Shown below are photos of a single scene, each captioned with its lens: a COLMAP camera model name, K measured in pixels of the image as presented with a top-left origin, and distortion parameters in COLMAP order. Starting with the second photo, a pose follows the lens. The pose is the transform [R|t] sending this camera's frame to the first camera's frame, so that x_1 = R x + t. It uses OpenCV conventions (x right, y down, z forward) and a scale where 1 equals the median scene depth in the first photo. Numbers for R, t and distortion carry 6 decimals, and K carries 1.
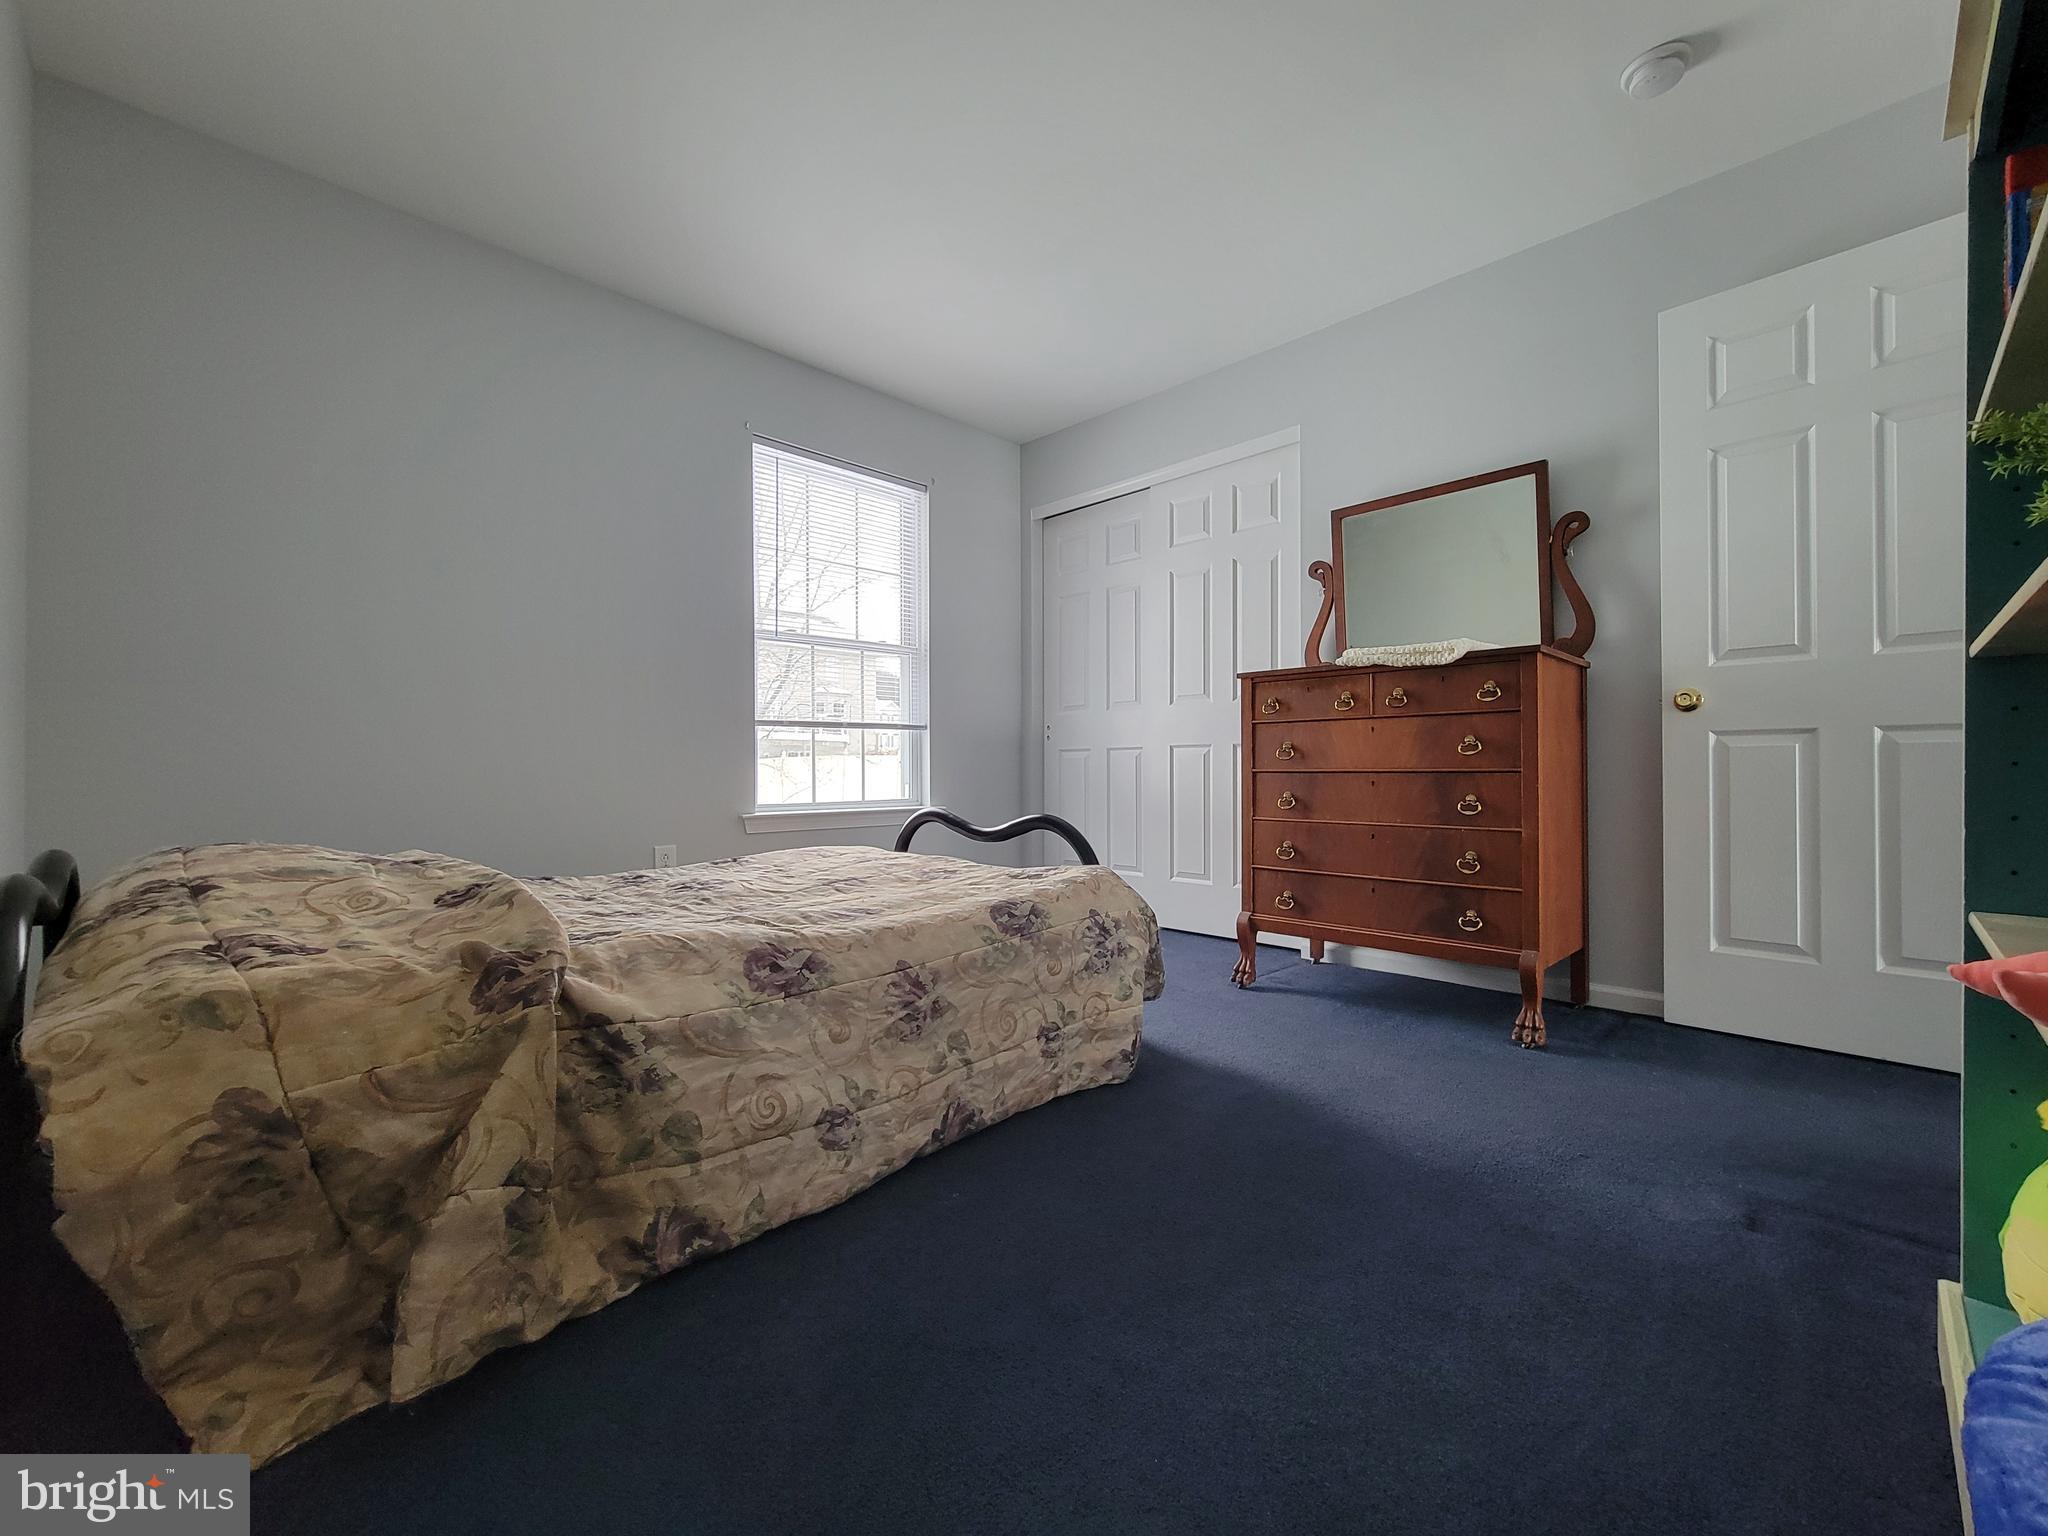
lens RADIAL K [[835.5, 0, 1034.0], [0, 835.5, 760.8], [0, 0, 1]] dist [0.009248, -0.000064]
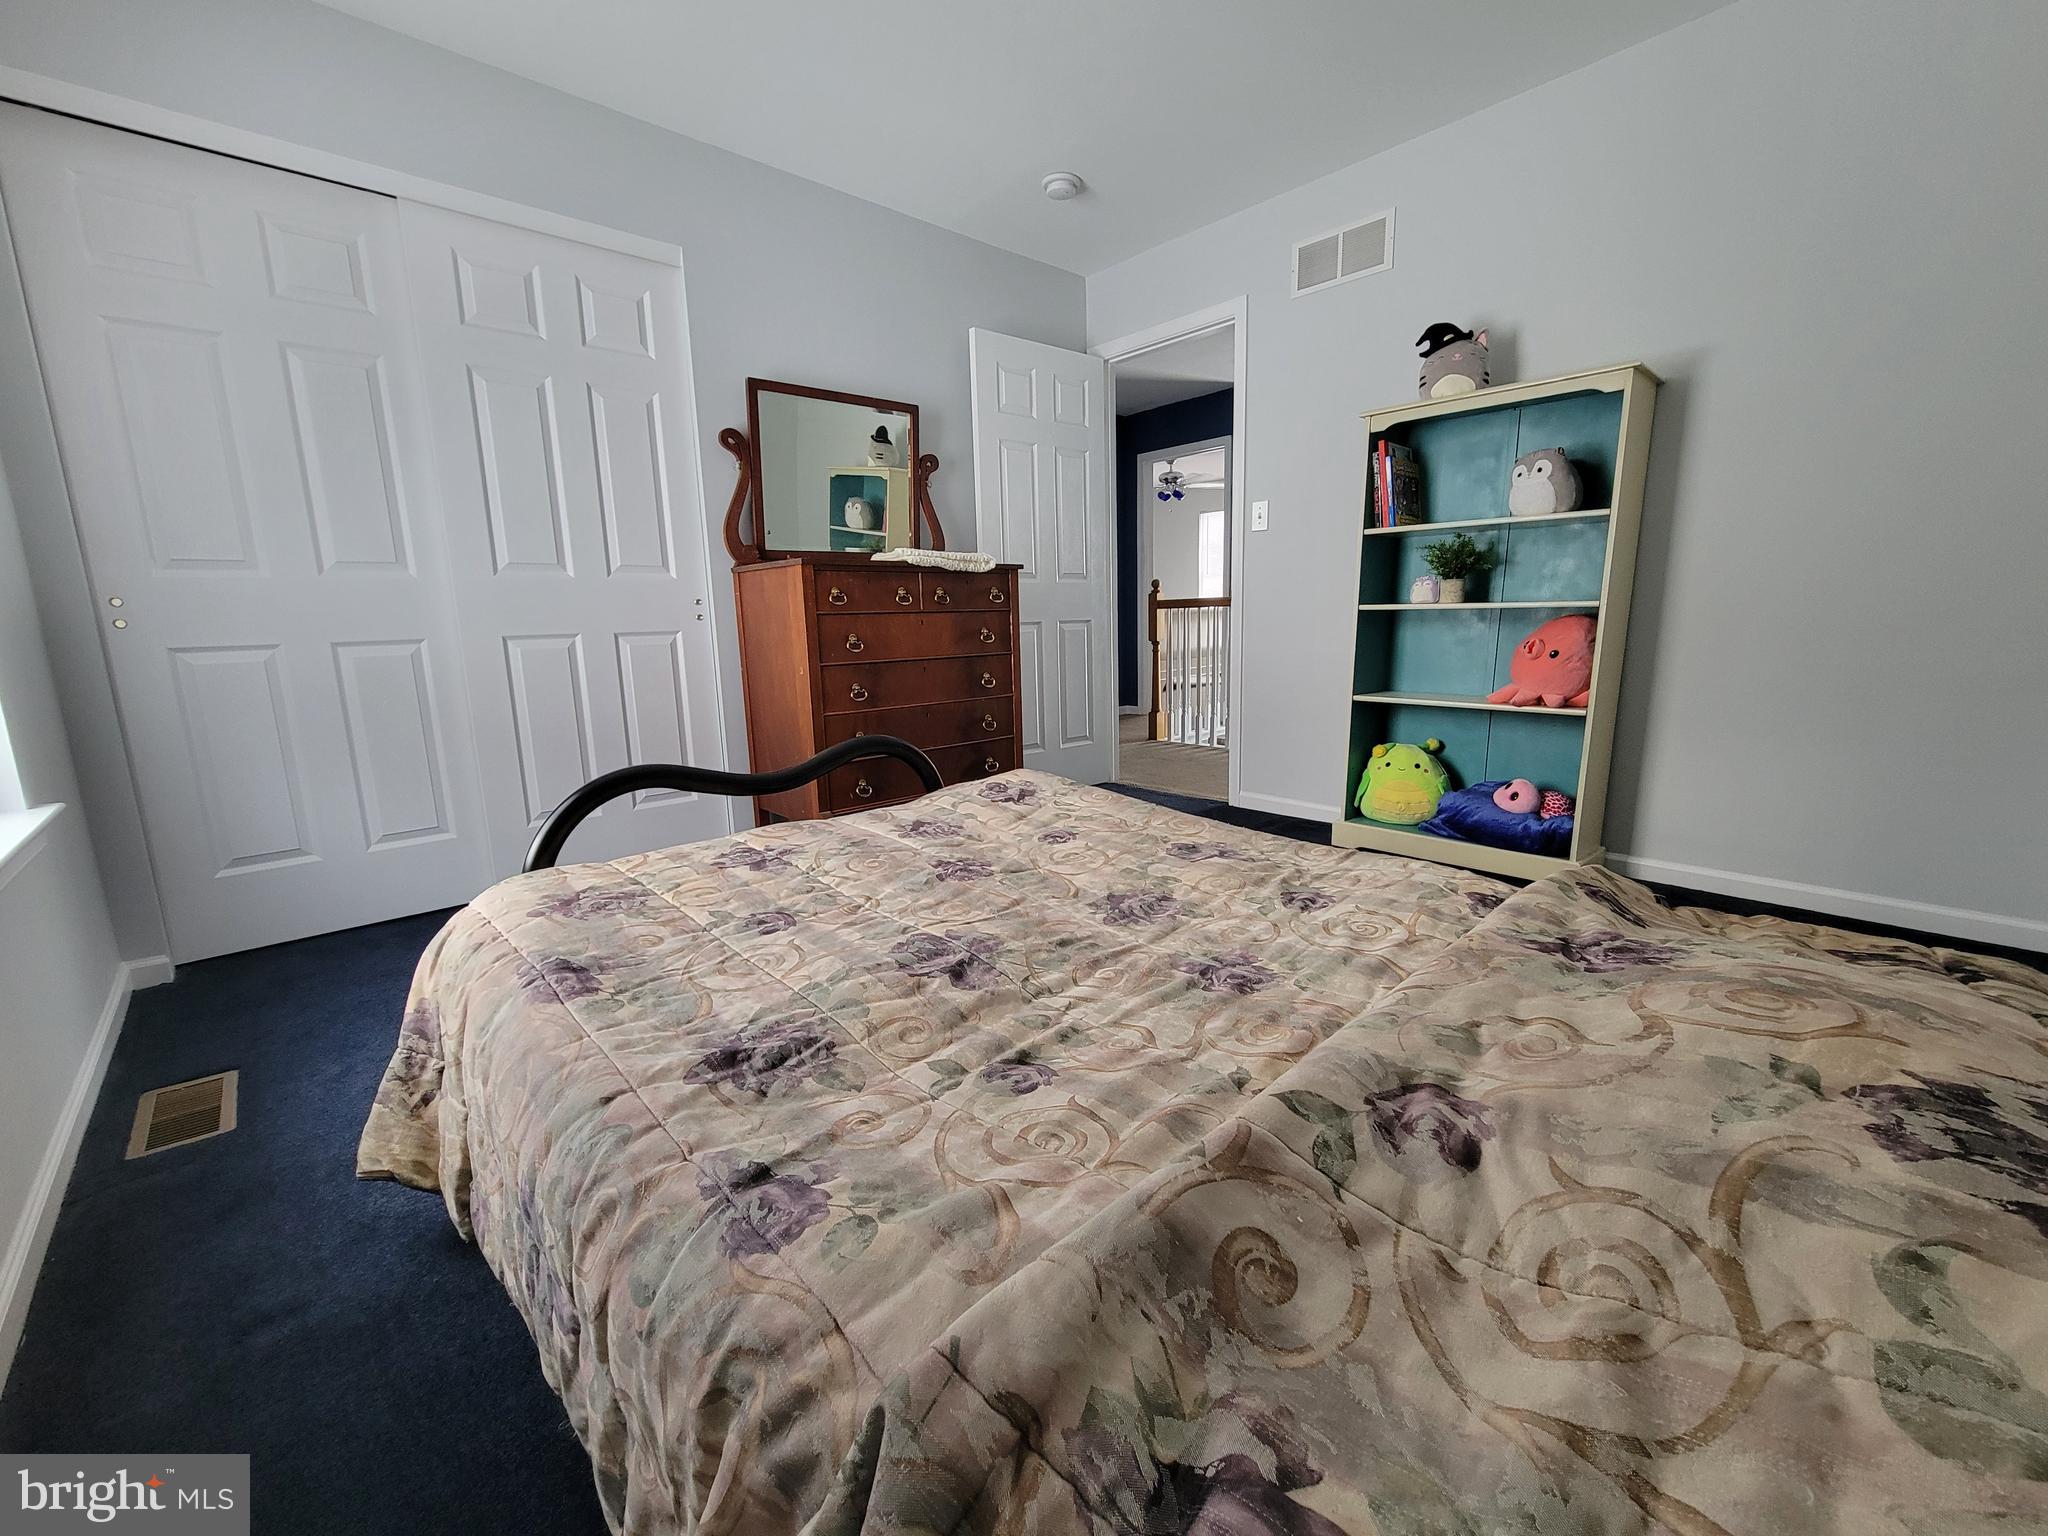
lens RADIAL K [[835.5, 0, 1034.0], [0, 835.5, 760.8], [0, 0, 1]] dist [0.009248, -0.000064]
pose [[0.049668, -0.179708, 0.982465, -0.735193], [0.011840, 0.983716, 0.179338, -0.053106], [-0.998696, 0.002725, 0.050987, 0.762866]]
